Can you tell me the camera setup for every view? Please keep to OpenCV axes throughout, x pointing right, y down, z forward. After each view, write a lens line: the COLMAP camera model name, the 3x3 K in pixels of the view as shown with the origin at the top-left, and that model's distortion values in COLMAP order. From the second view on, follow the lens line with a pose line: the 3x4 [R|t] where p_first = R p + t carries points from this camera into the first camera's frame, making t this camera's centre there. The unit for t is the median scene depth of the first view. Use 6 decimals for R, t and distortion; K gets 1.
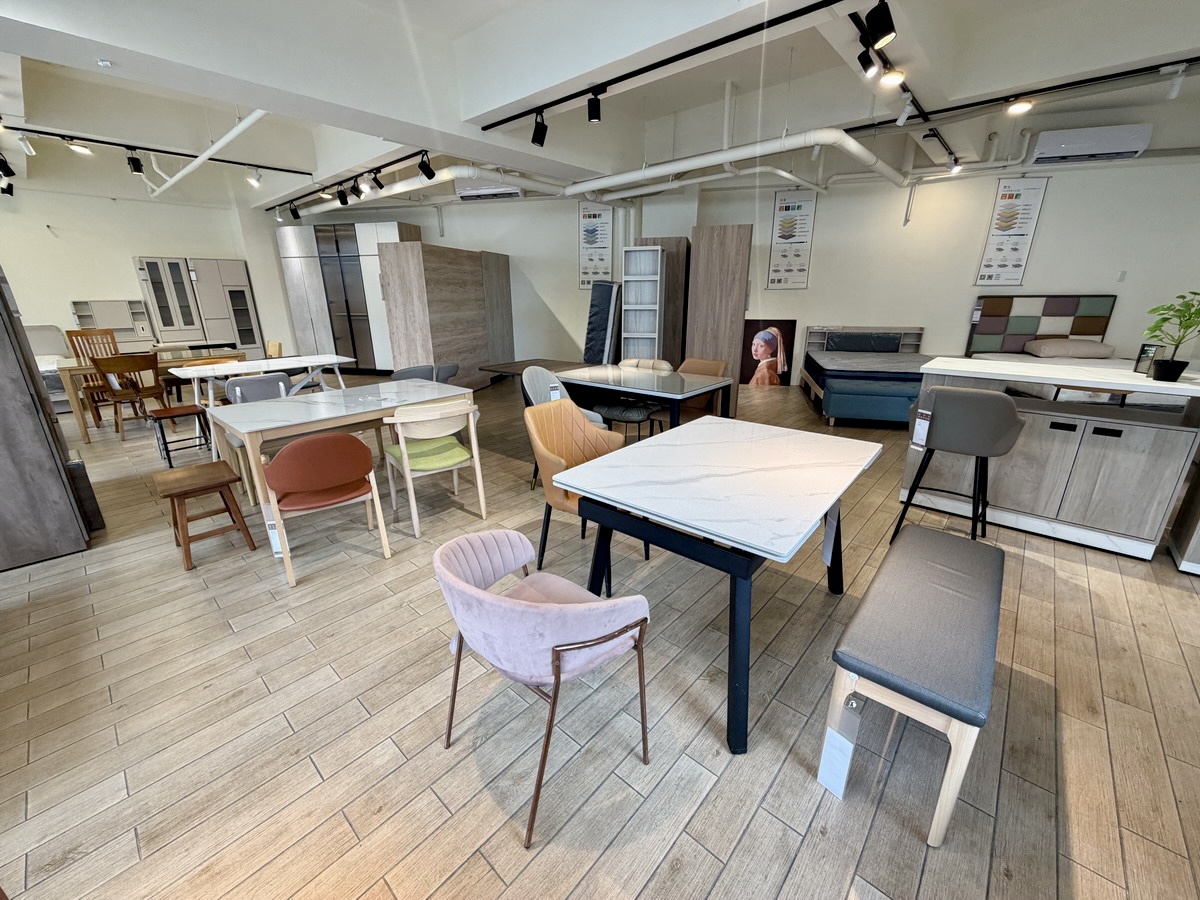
lens RADIAL K [[480.9, 0, 600.0], [0, 480.9, 450.0], [0, 0, 1]] dist [-0.001542, 0.000315]
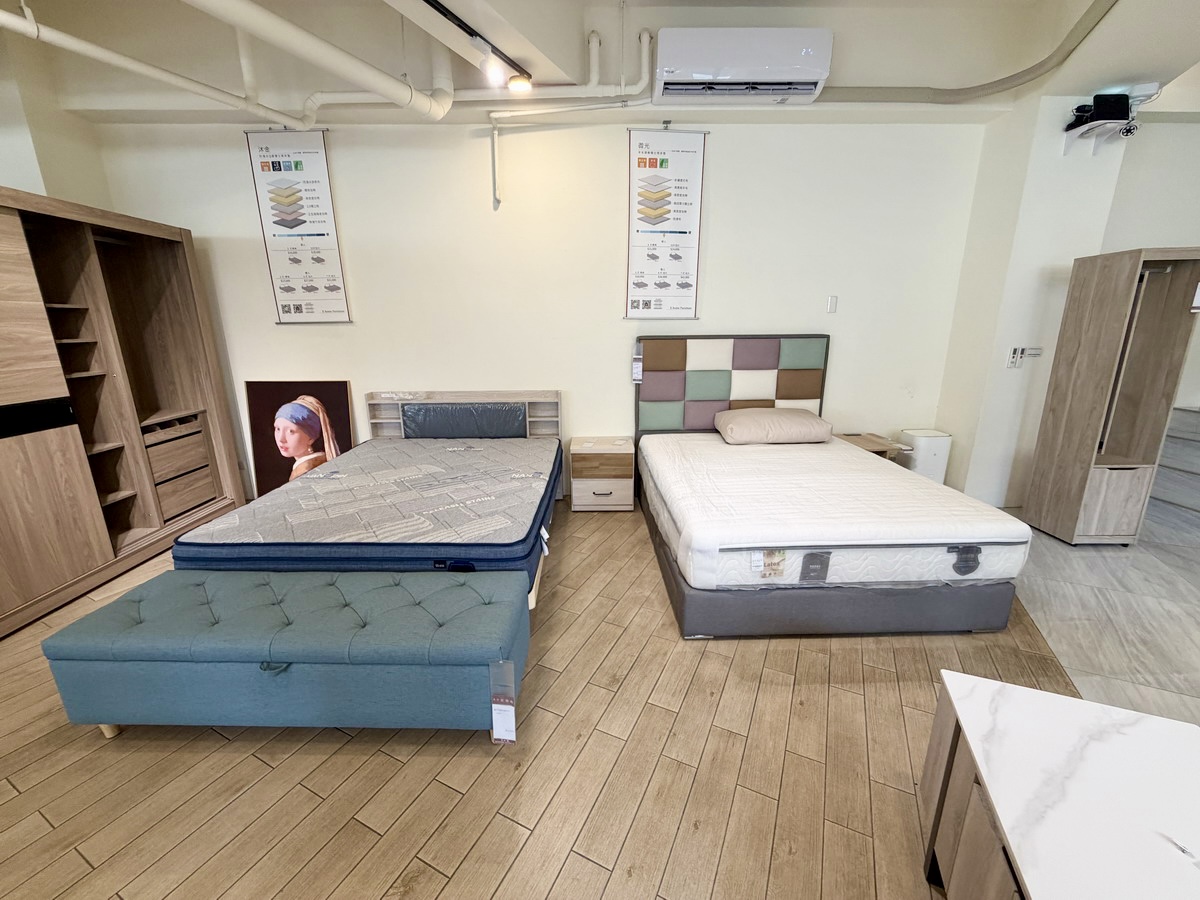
lens RADIAL K [[480.9, 0, 600.0], [0, 480.9, 450.0], [0, 0, 1]] dist [-0.001542, 0.000315]
pose [[0.961075, -0.069791, 0.267327, 0.581186], [0.085433, 0.995219, -0.047321, -0.161332], [-0.262746, 0.068318, 0.962443, 0.465428]]
